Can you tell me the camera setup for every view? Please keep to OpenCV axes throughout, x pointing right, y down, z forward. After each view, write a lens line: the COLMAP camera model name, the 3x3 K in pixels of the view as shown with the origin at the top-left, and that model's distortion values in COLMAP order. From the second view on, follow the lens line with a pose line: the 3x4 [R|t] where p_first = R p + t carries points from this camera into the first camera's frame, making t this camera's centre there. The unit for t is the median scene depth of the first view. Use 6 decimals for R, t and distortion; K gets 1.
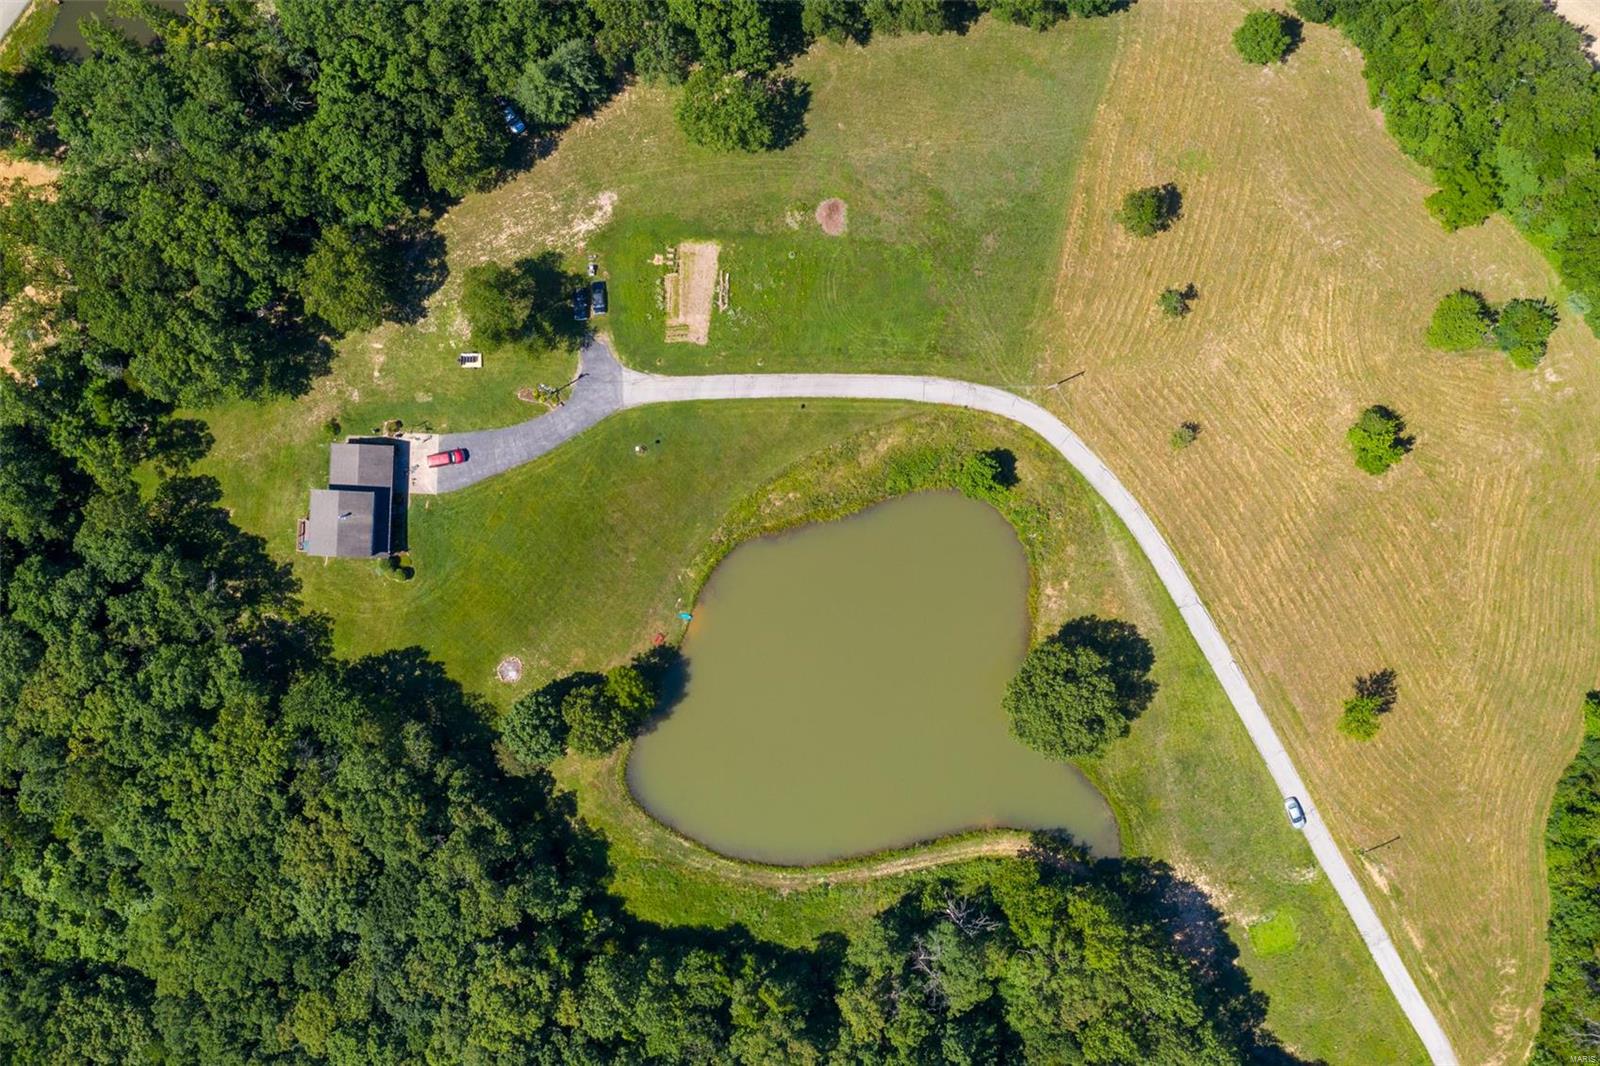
lens RADIAL K [[1475.8, 0, 798.6], [0, 1475.8, 510.2], [0, 0, 1]] dist [-0.017043, 0.007020]
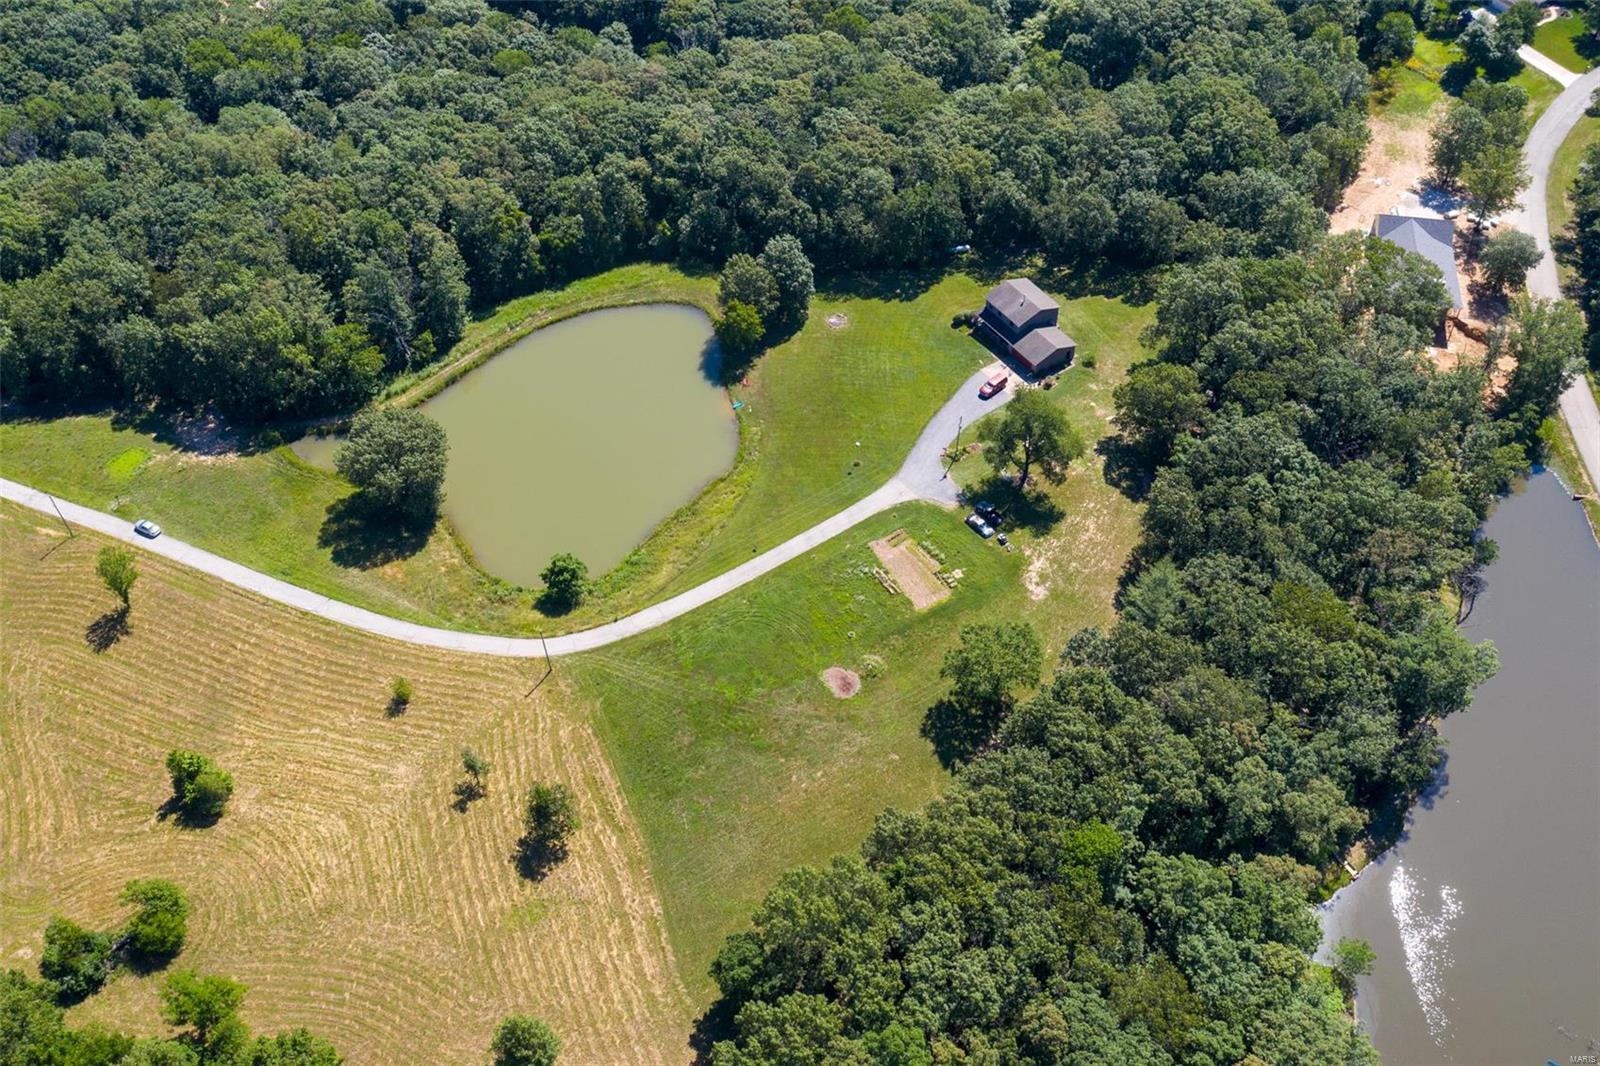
lens RADIAL K [[1493.4, 0, 800.0], [0, 1493.4, 533.0], [0, 0, 1]] dist [-0.015943, -0.003354]
pose [[-0.815048, 0.450257, -0.364643, 0.344675], [-0.578489, -0.597248, 0.555559, -0.648404], [0.032362, 0.663750, 0.747254, 0.225805]]
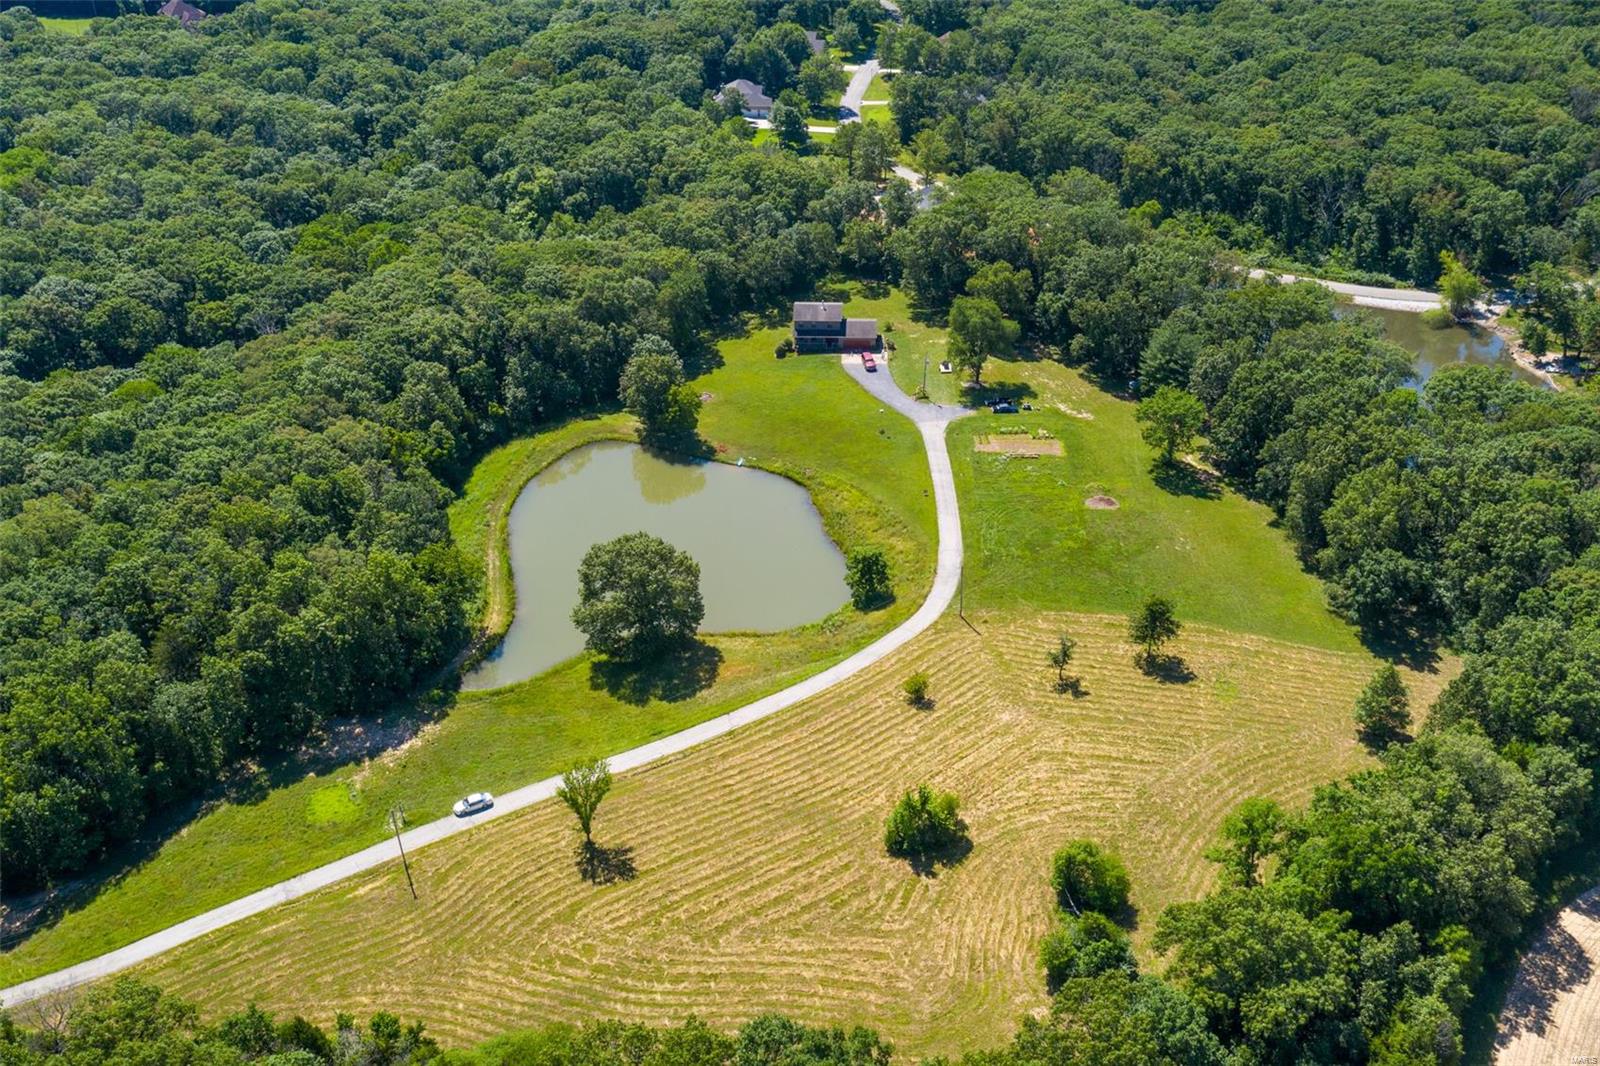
lens RADIAL K [[1493.4, 0, 800.0], [0, 1493.4, 533.0], [0, 0, 1]] dist [-0.015943, -0.003354]
pose [[-0.007145, 0.541819, -0.840465, 0.955580], [-0.999940, 0.003146, 0.010529, 0.012408], [0.008349, 0.840489, 0.541764, 0.414914]]
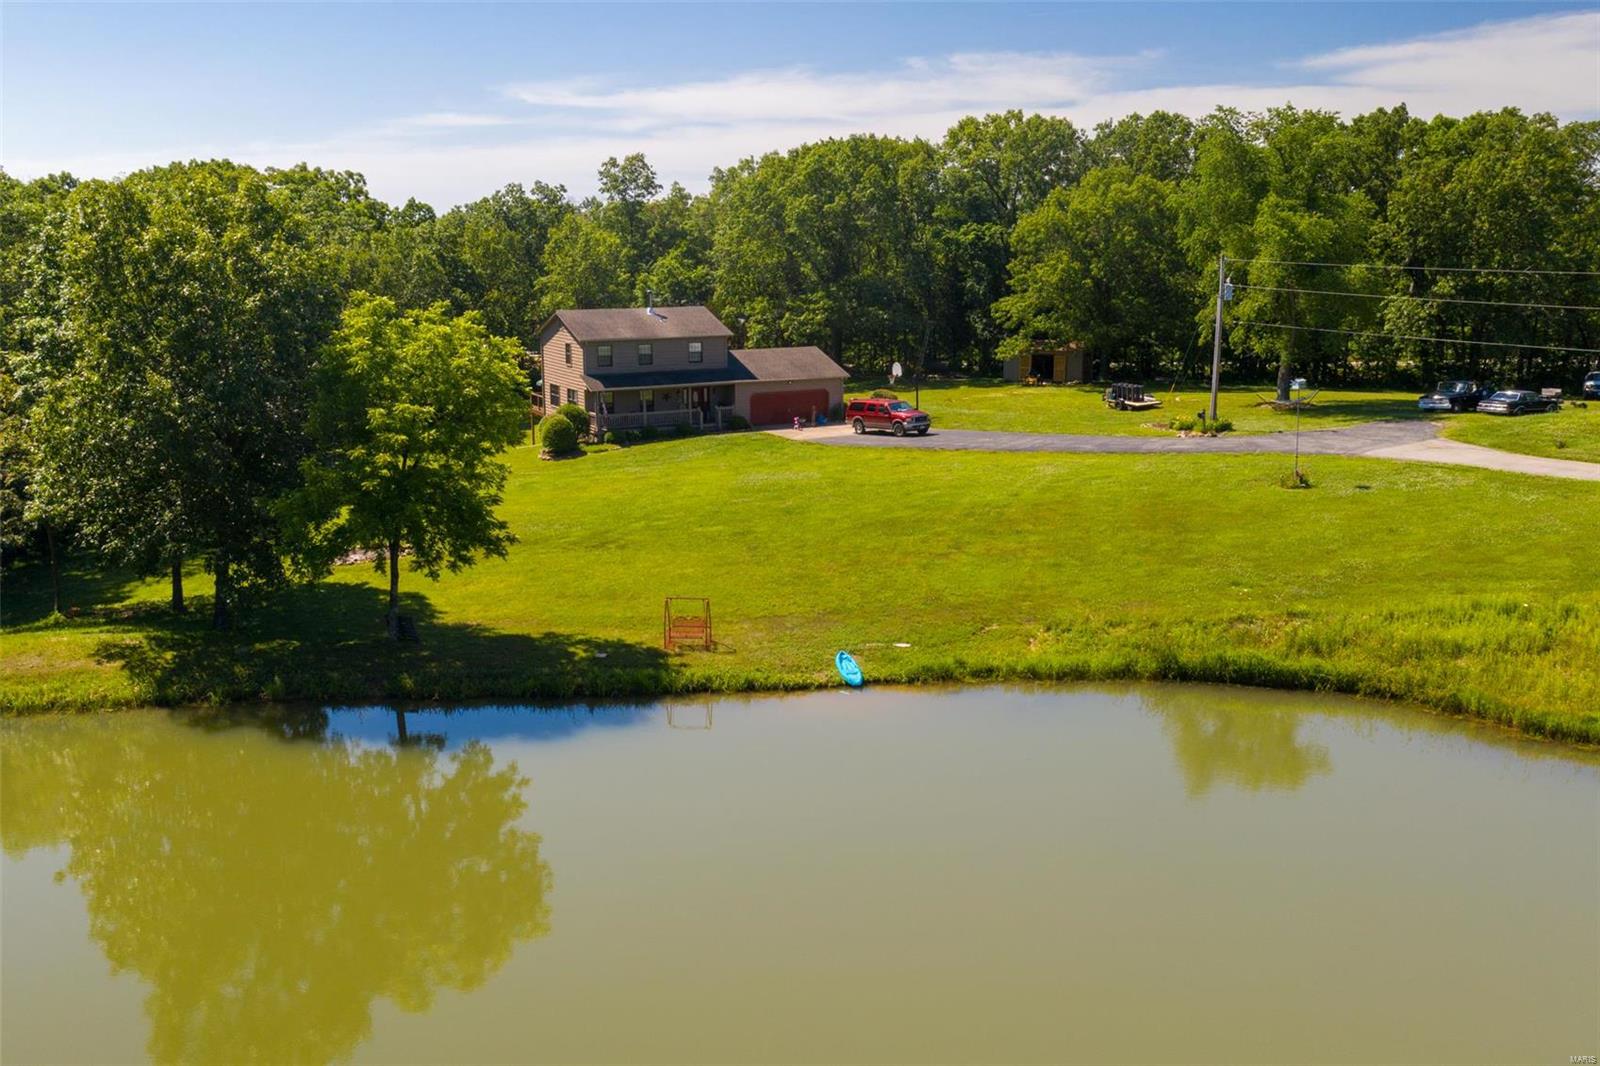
lens RADIAL K [[1475.8, 0, 798.6], [0, 1475.8, 510.2], [0, 0, 1]] dist [-0.017043, 0.007020]
pose [[0.478866, 0.162105, -0.862791, 0.087500], [-0.877888, 0.088085, -0.470696, 0.170184], [-0.000303, 0.982834, 0.184491, 0.955559]]
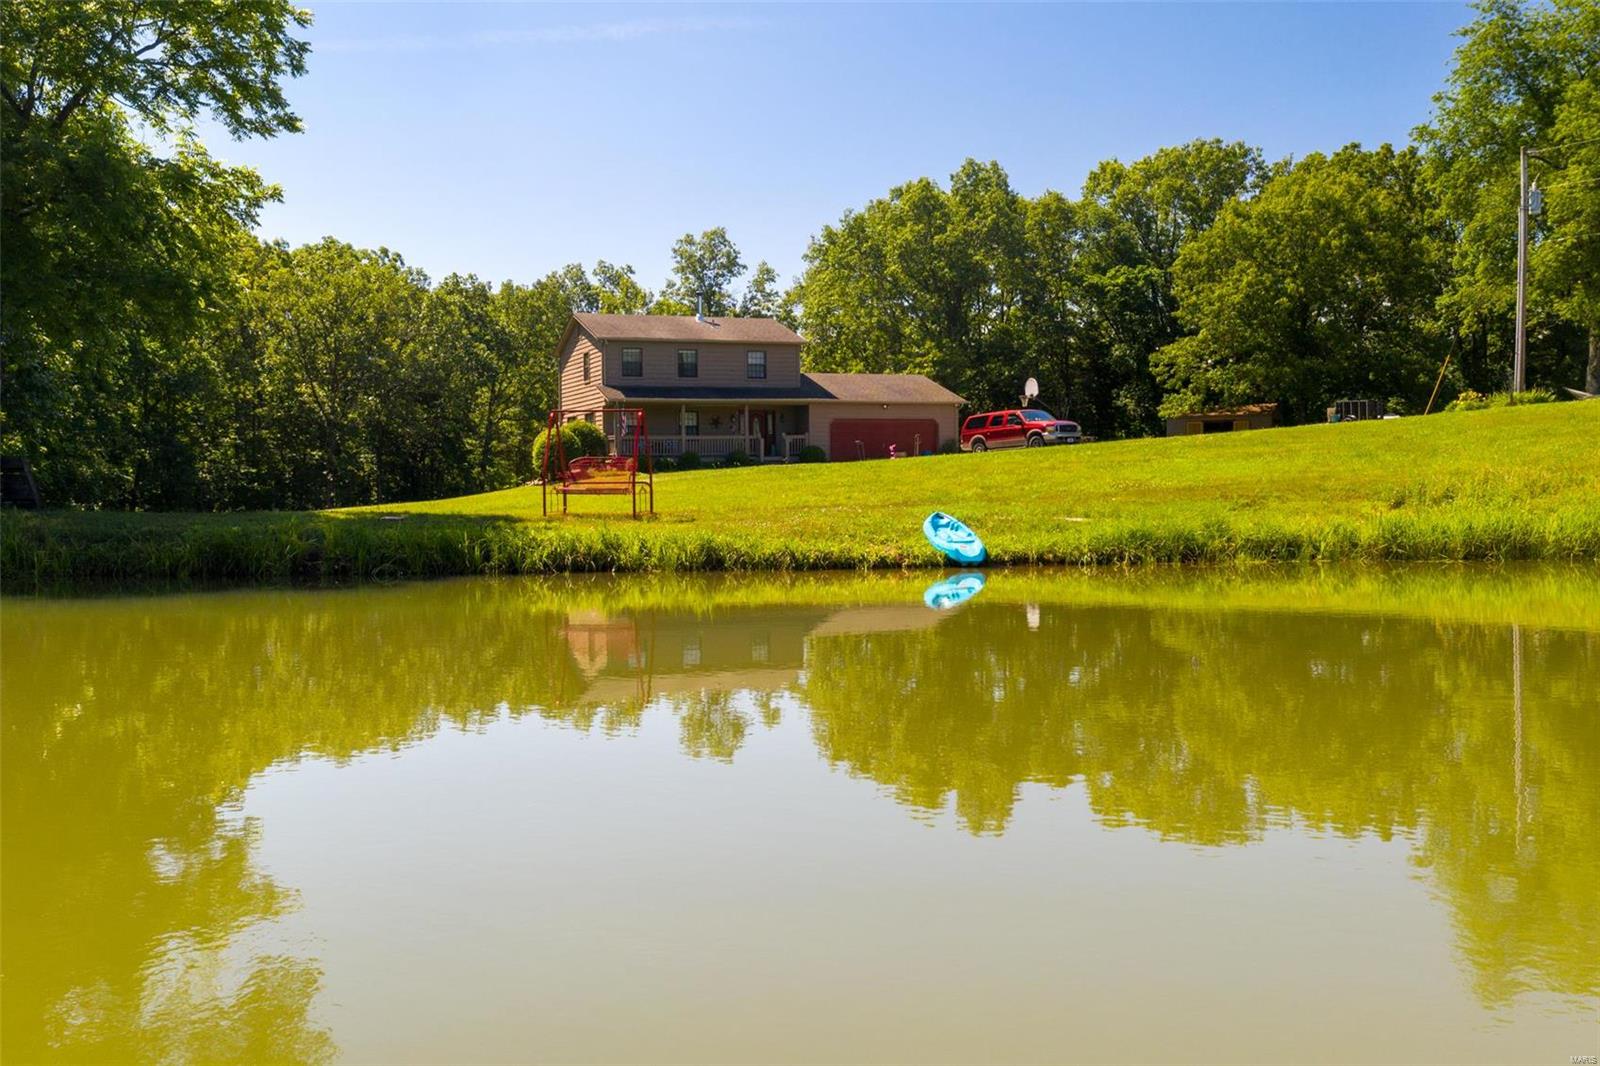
lens RADIAL K [[1475.8, 0, 798.6], [0, 1475.8, 510.2], [0, 0, 1]] dist [-0.017043, 0.007020]
pose [[0.404519, 0.022026, -0.914264, -0.003851], [-0.914519, 0.014630, -0.404279, 0.114653], [0.004471, 0.999650, 0.026061, 1.009295]]
